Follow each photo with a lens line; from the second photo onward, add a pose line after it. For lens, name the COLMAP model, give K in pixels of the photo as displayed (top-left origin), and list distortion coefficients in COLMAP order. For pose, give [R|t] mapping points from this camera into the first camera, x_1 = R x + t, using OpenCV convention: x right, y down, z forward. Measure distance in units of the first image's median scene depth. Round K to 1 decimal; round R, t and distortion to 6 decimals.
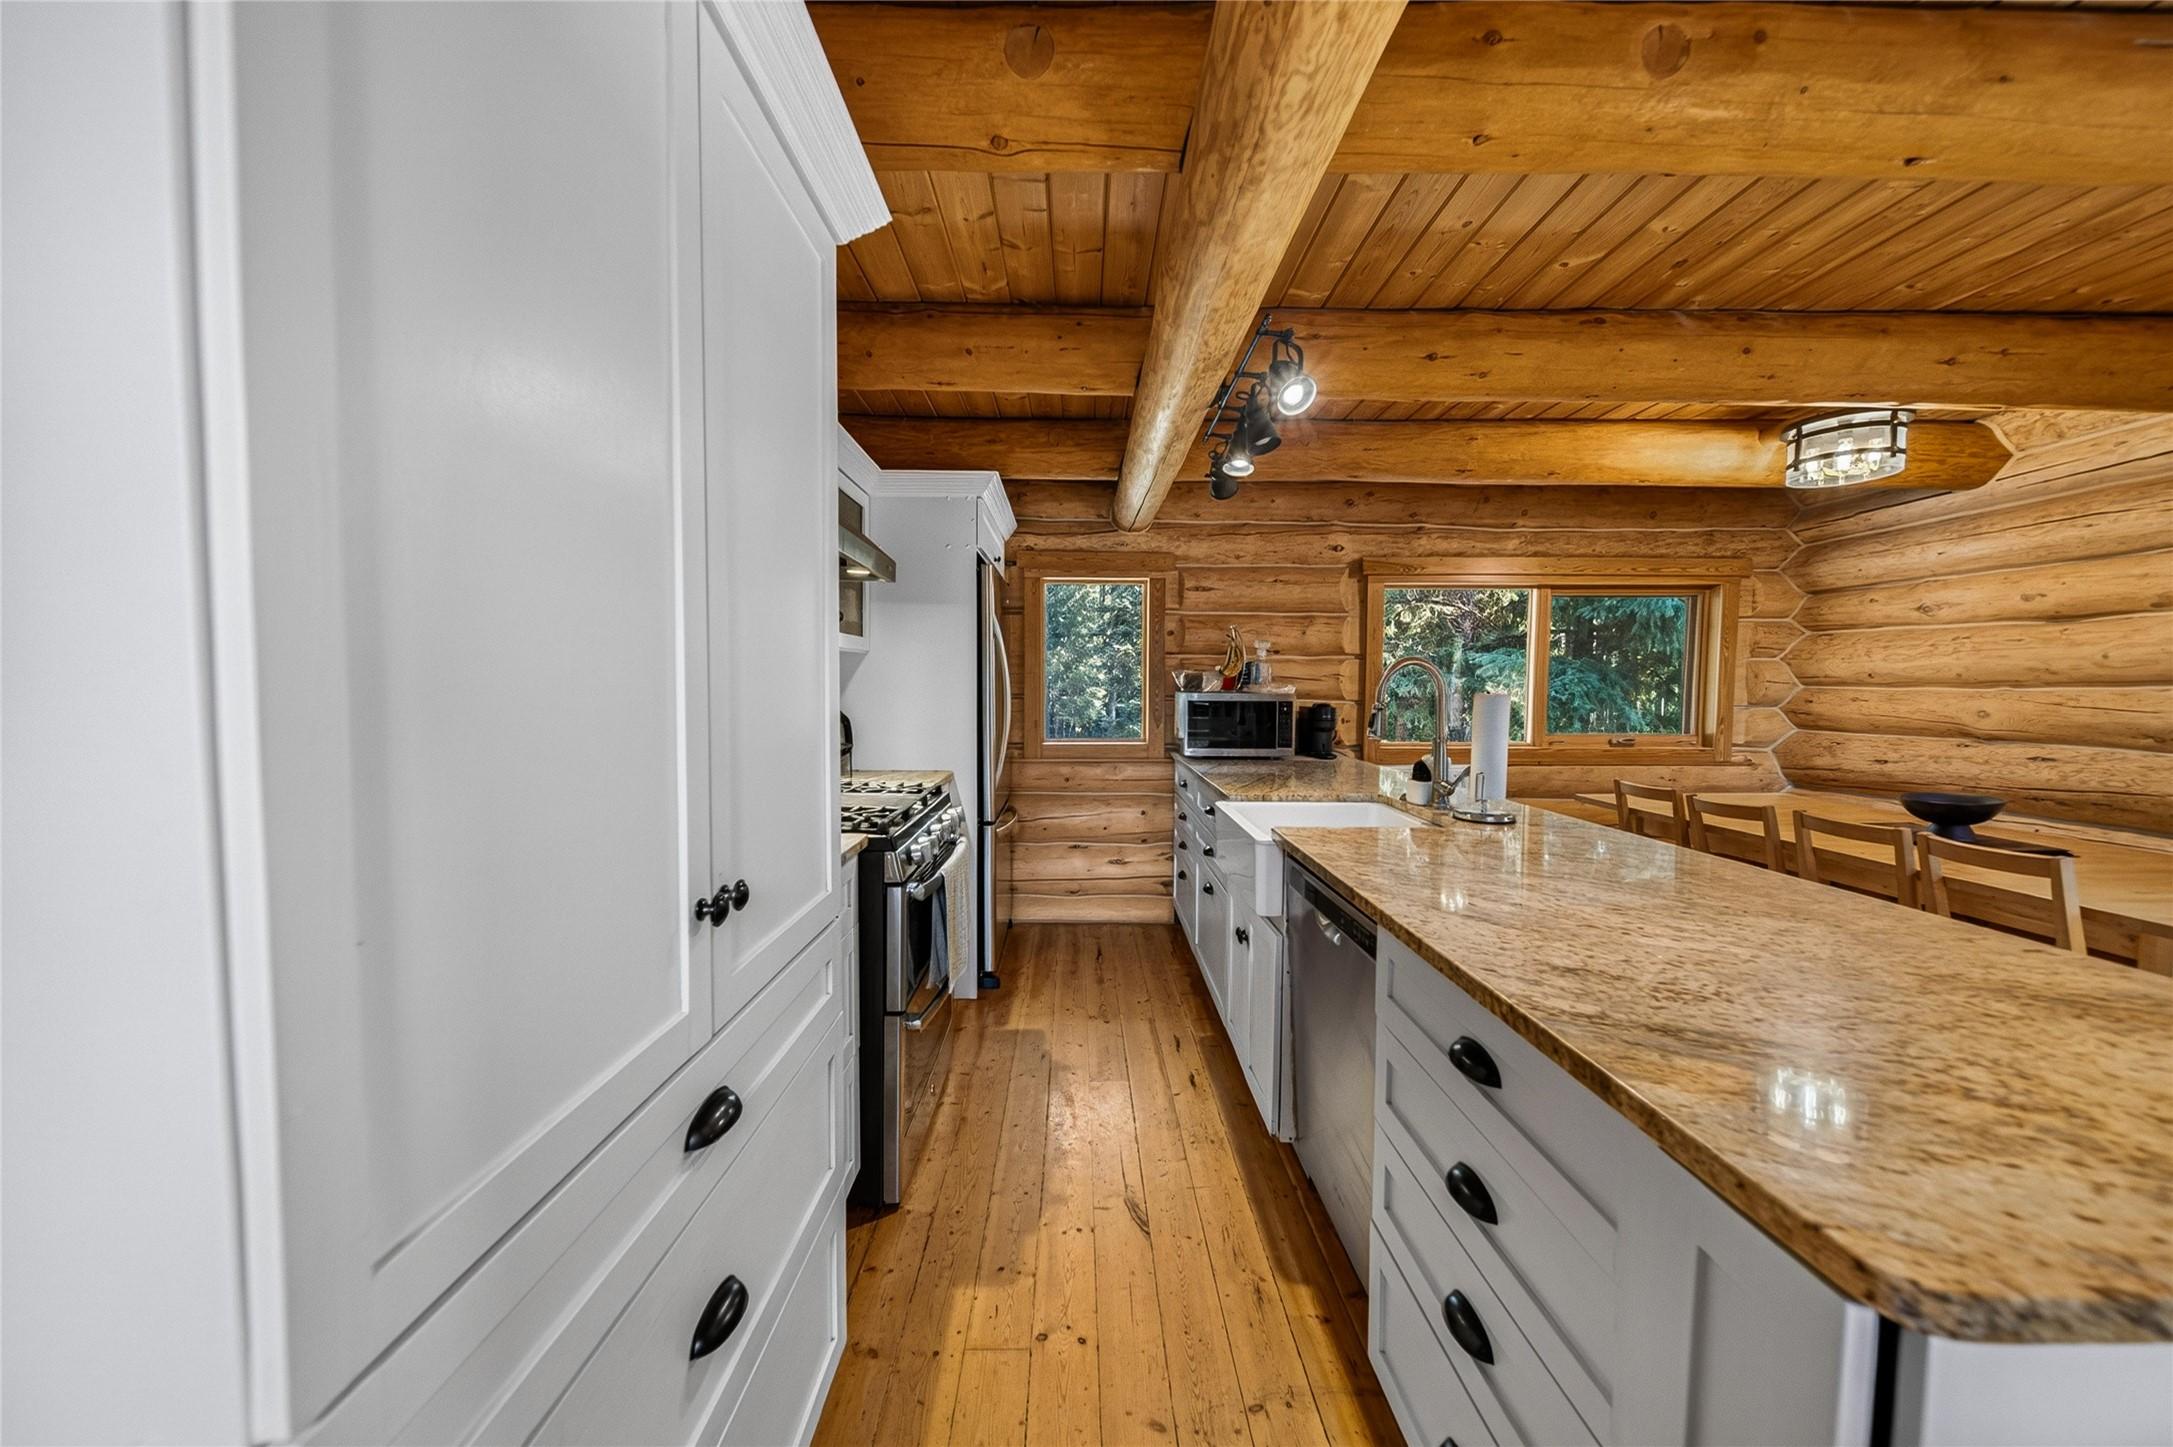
lens RADIAL K [[767.3, 0, 1075.2], [0, 767.3, 724.2], [0, 0, 1]] dist [-0.005803, -0.000238]
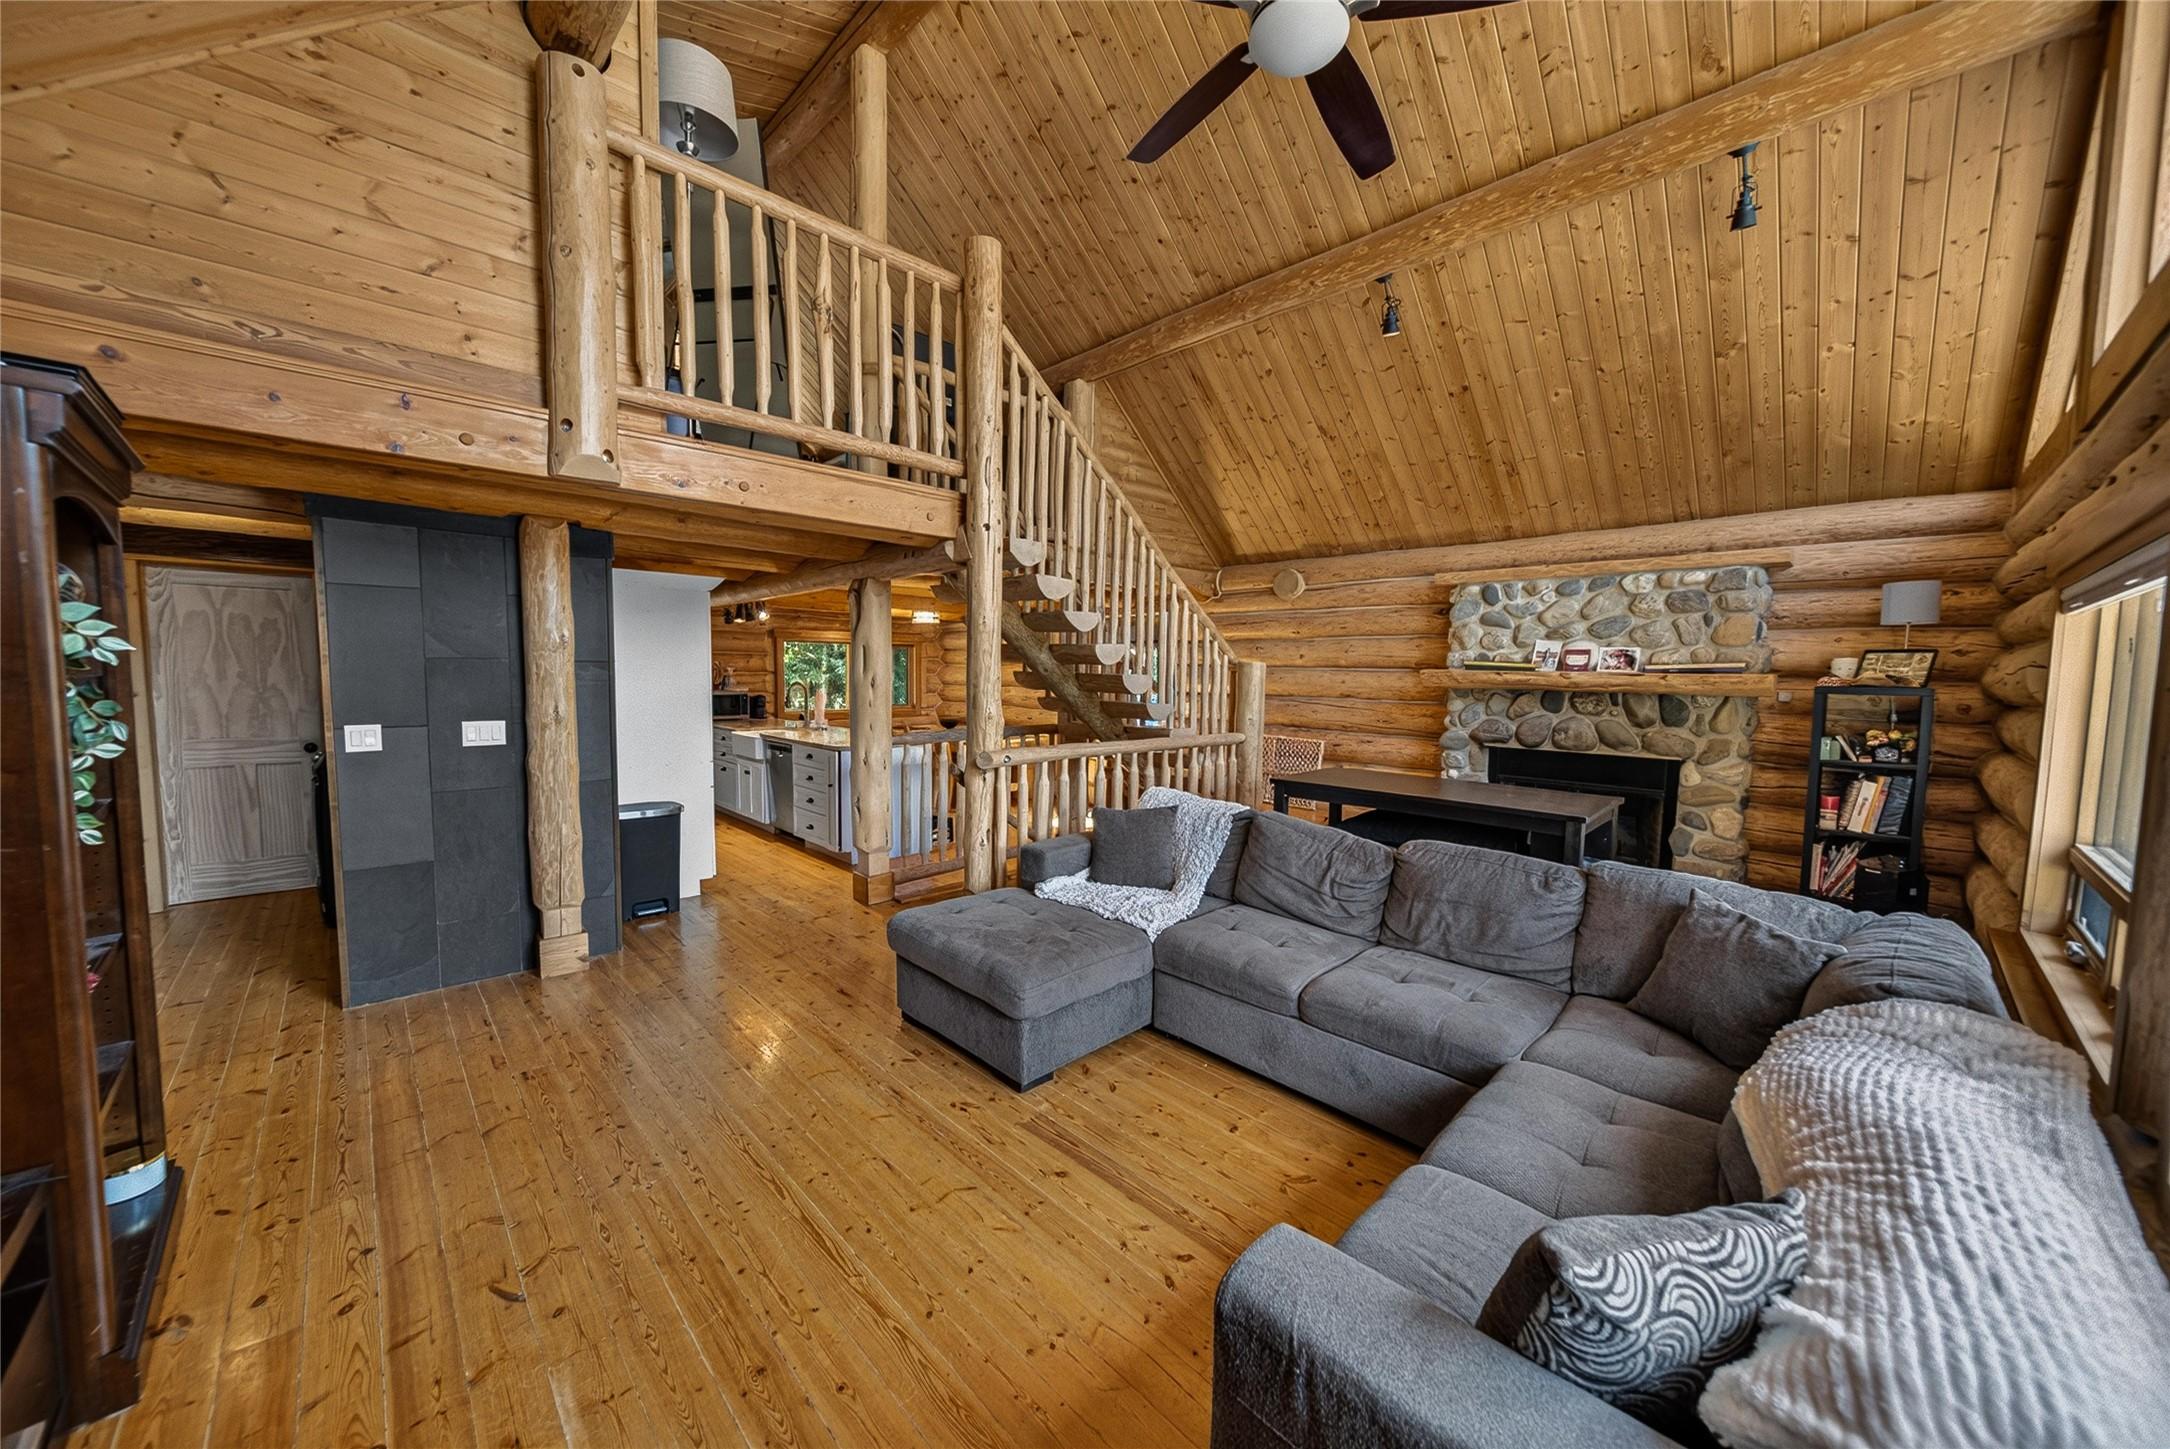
lens RADIAL K [[766.2, 0, 1072.2], [0, 766.2, 724.3], [0, 0, 1]] dist [-0.005803, -0.000238]
pose [[0.728259, -0.041395, 0.684051, -0.531878], [0.022847, 0.999086, 0.036136, 0.000036], [-0.684921, -0.010688, 0.728539, -1.229646]]
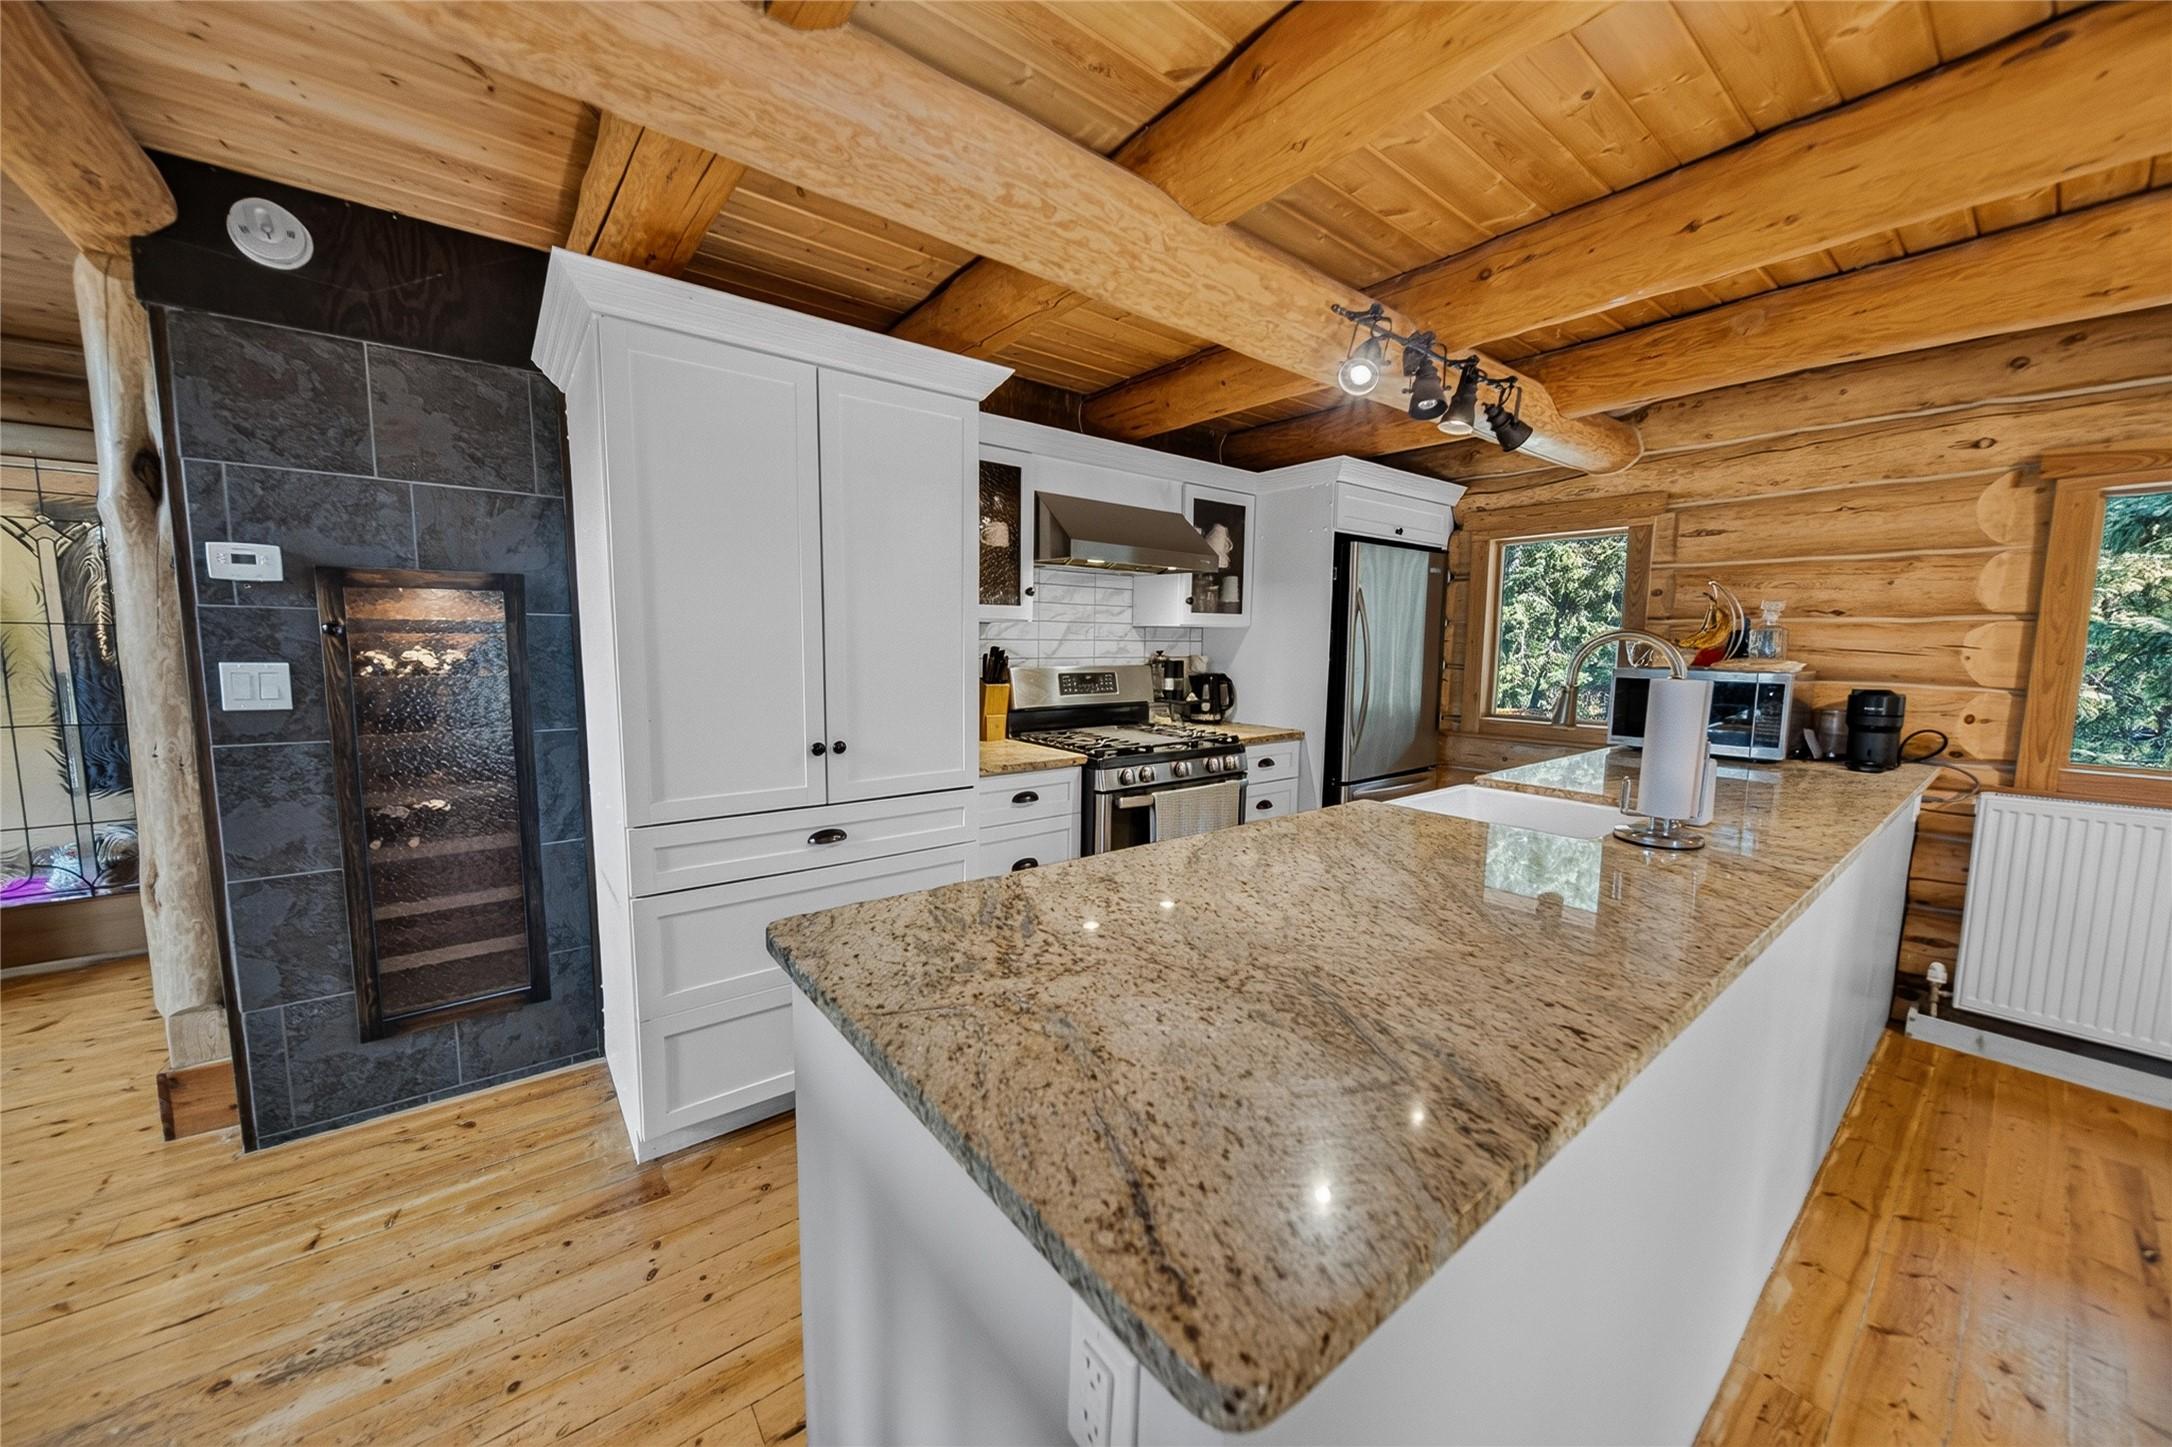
lens RADIAL K [[767.0, 0, 1079.8], [0, 767.0, 723.1], [0, 0, 1]] dist [-0.005803, -0.000238]
pose [[0.610103, 0.084433, -0.787811, 0.401752], [-0.048039, 0.996418, 0.069587, -0.009889], [0.790864, -0.004609, 0.611974, 0.036315]]
